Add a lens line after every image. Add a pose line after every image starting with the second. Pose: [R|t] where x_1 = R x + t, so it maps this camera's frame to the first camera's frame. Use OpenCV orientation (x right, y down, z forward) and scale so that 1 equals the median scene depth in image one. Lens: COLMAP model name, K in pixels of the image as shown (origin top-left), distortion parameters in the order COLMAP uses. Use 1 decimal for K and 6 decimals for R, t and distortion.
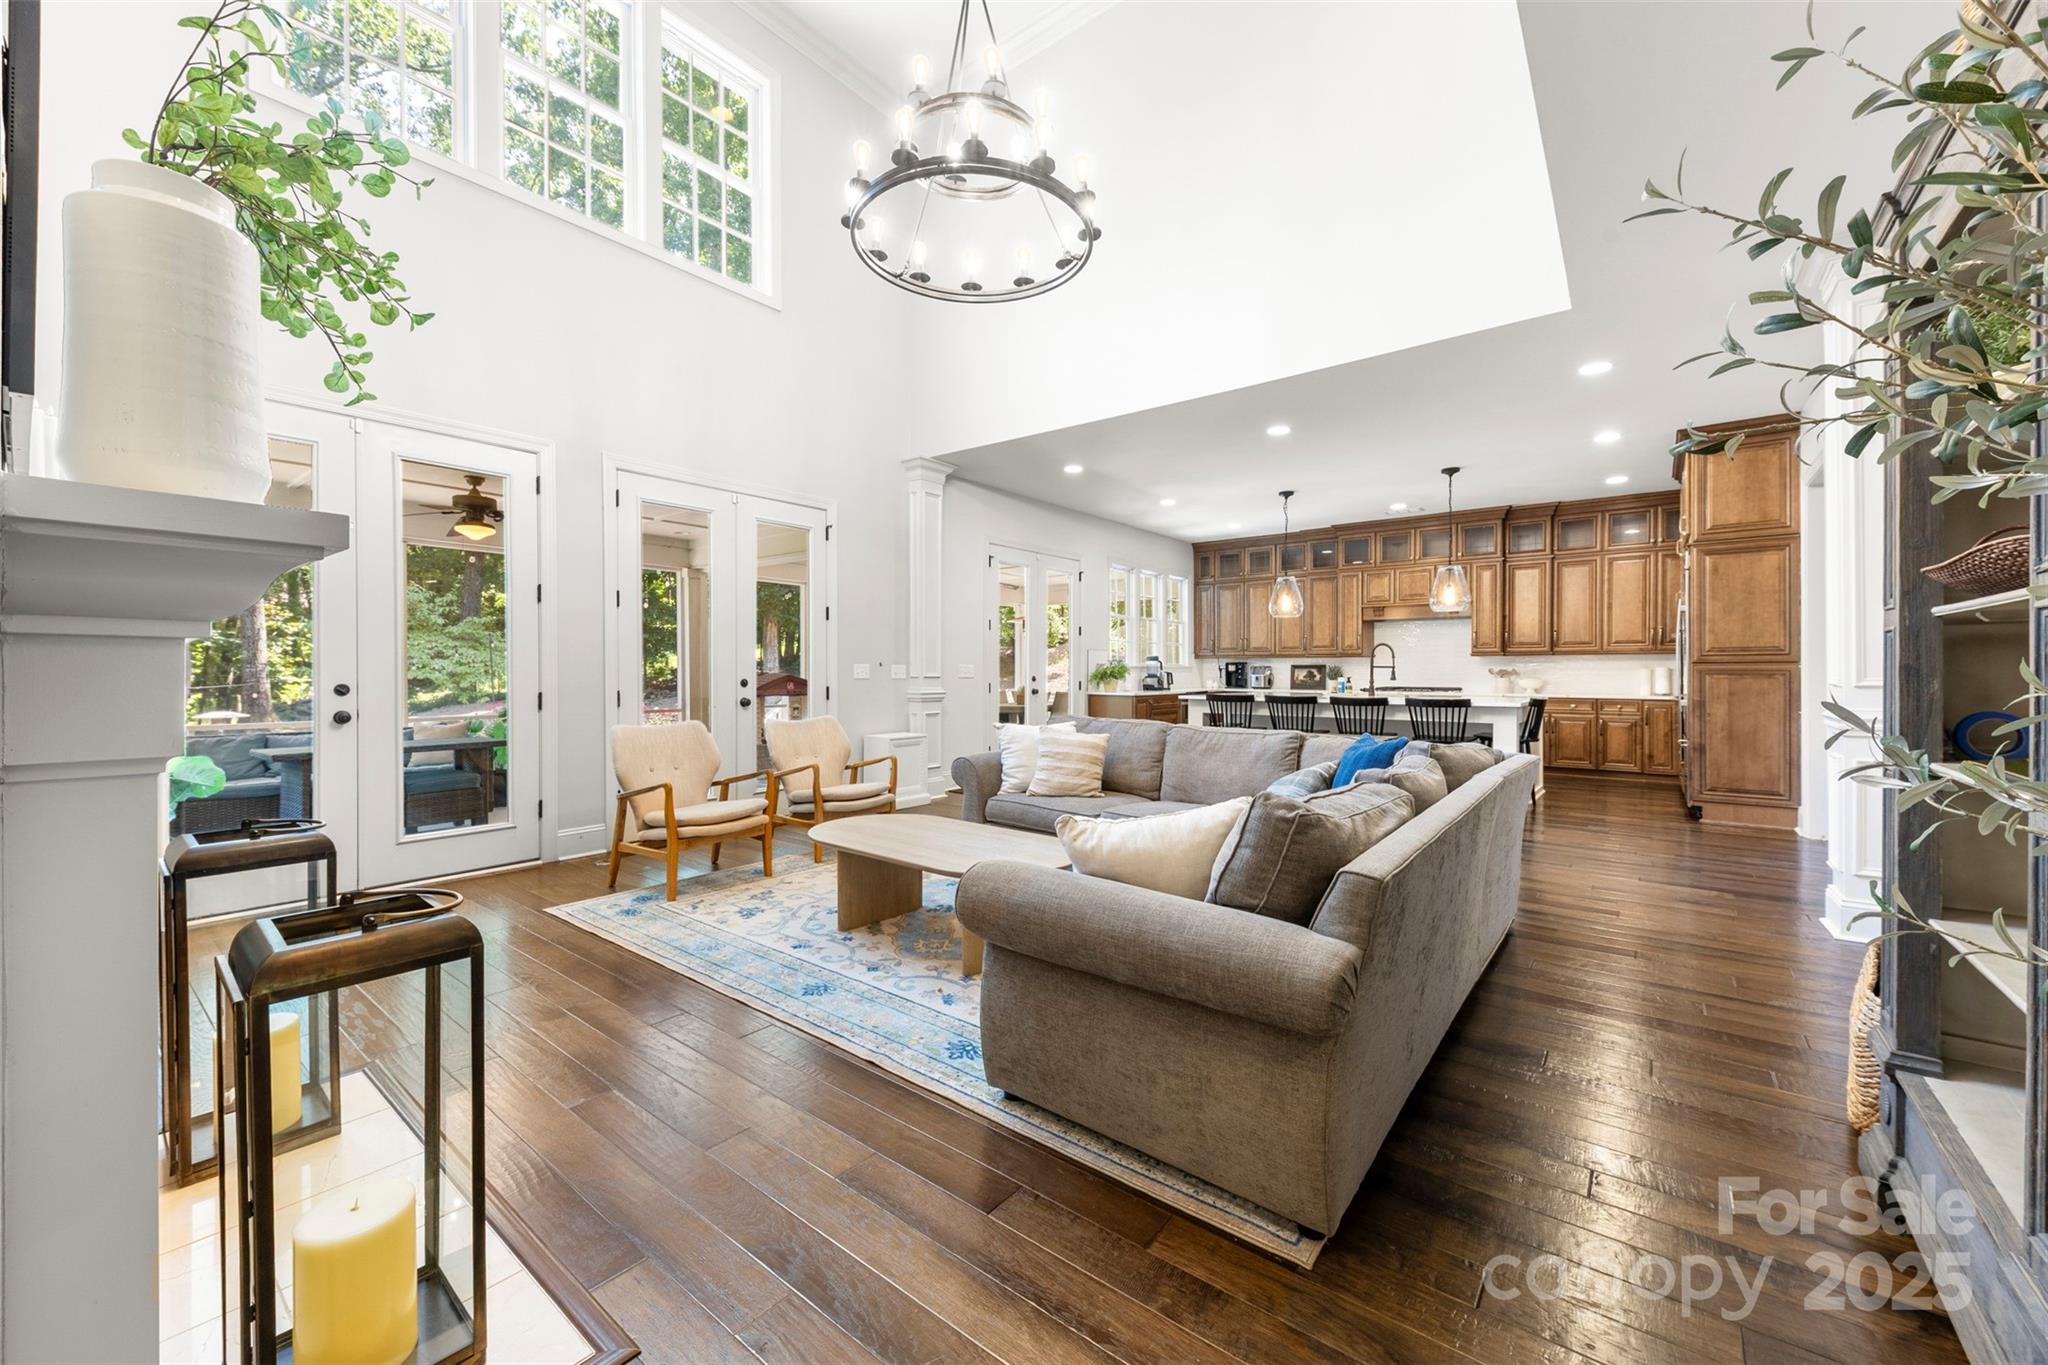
lens RADIAL K [[789.3, 0, 1017.1], [0, 789.3, 673.8], [0, 0, 1]] dist [-0.000811, -0.000272]
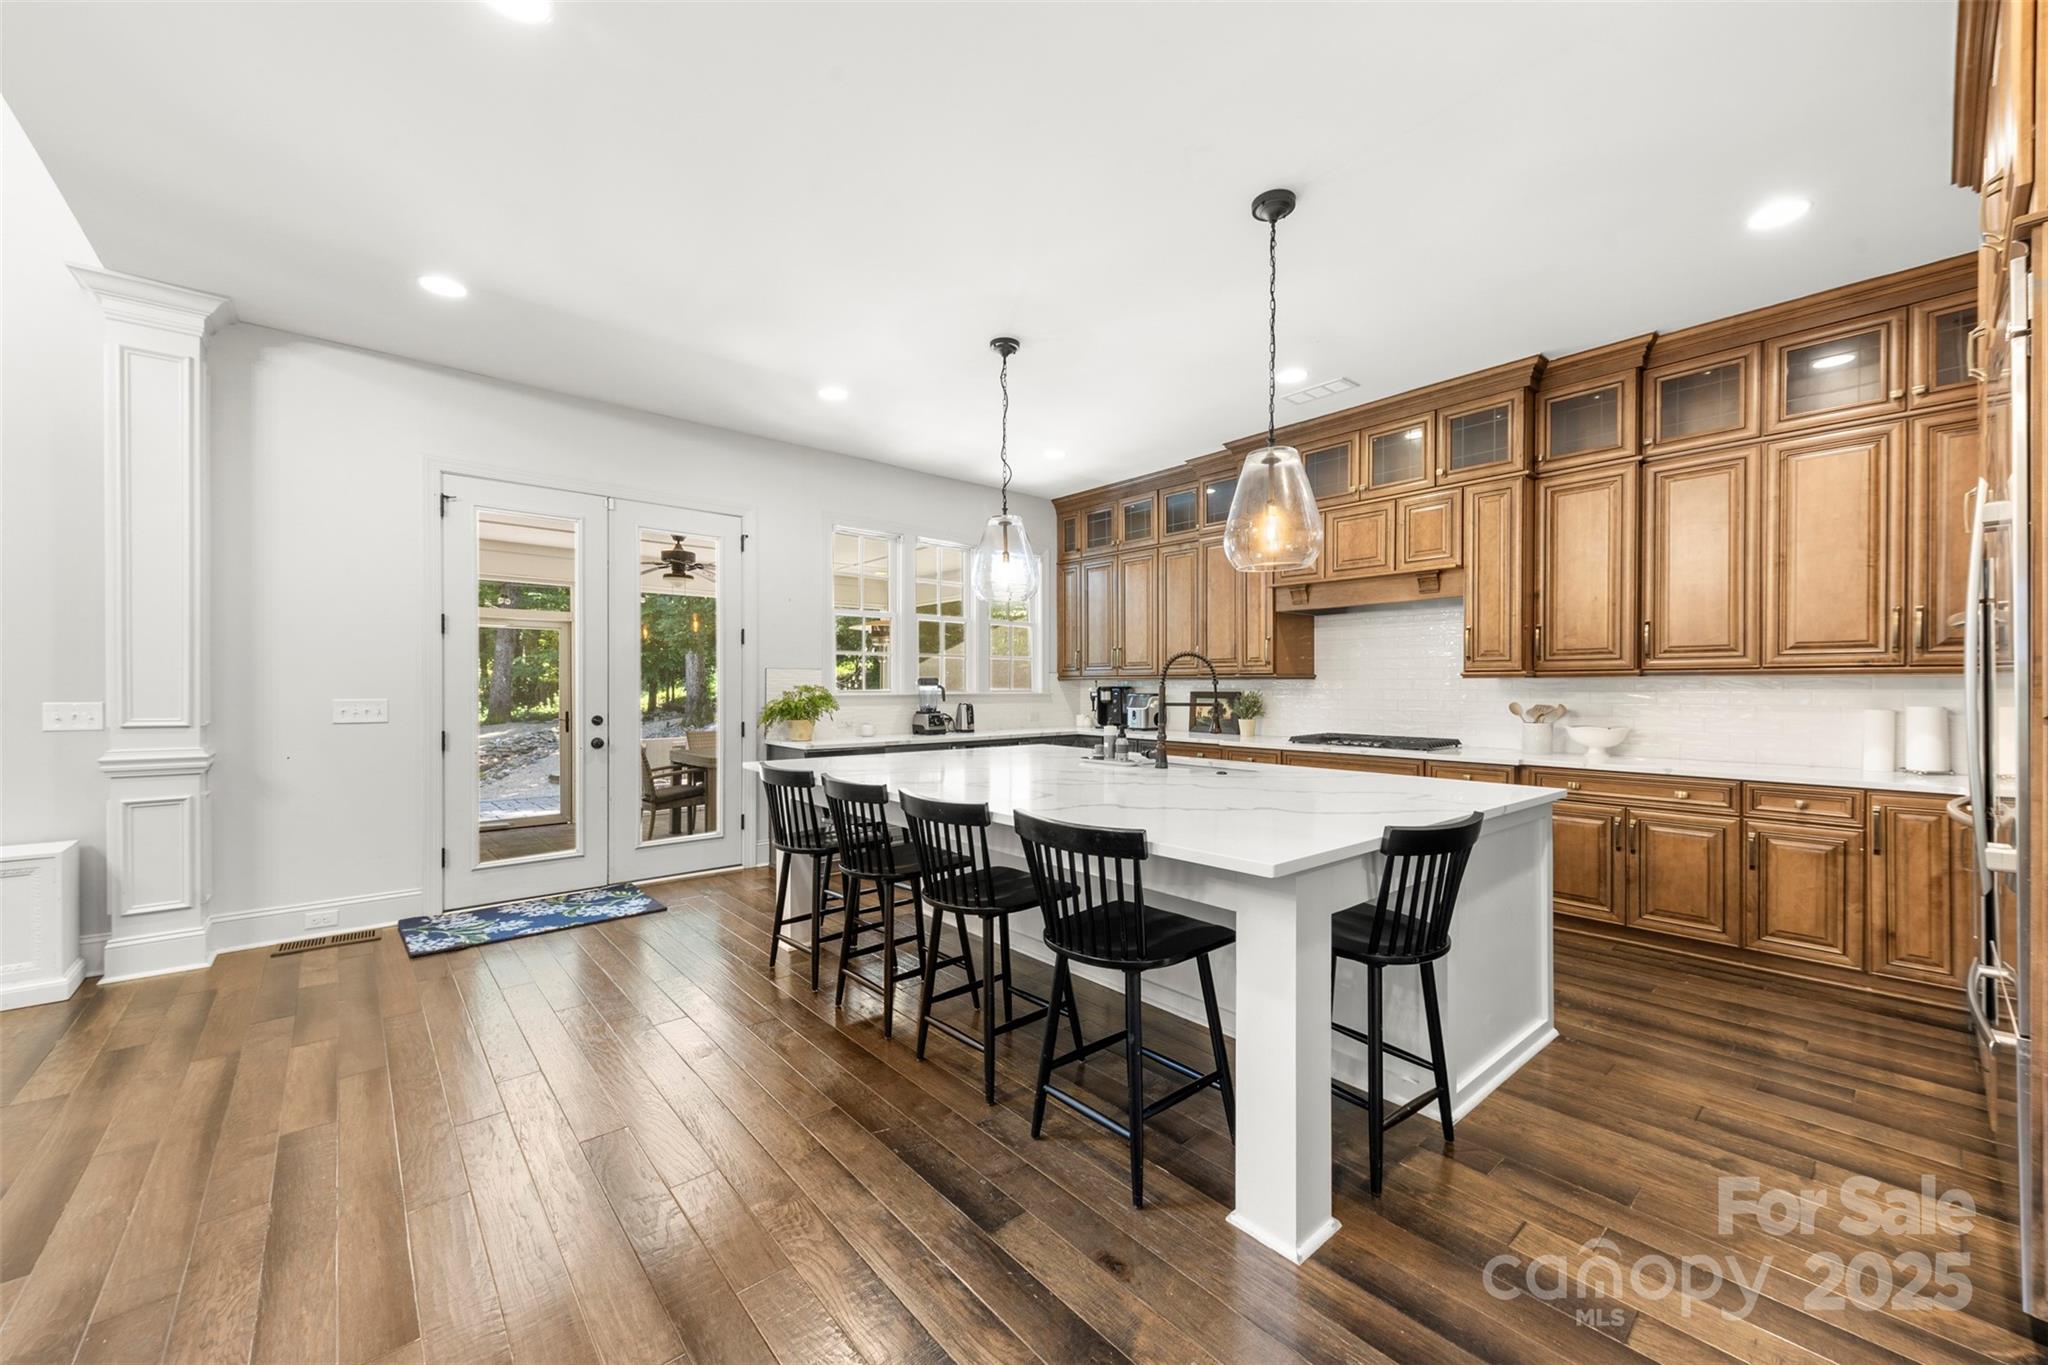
lens RADIAL K [[789.3, 0, 1026.6], [0, 789.3, 690.5], [0, 0, 1]] dist [-0.000811, -0.000272]
pose [[0.984688, 0.001309, -0.174319, 0.407966], [-0.001186, 0.999999, 0.000813, -0.015448], [0.174320, -0.000594, 0.984689, 0.489819]]
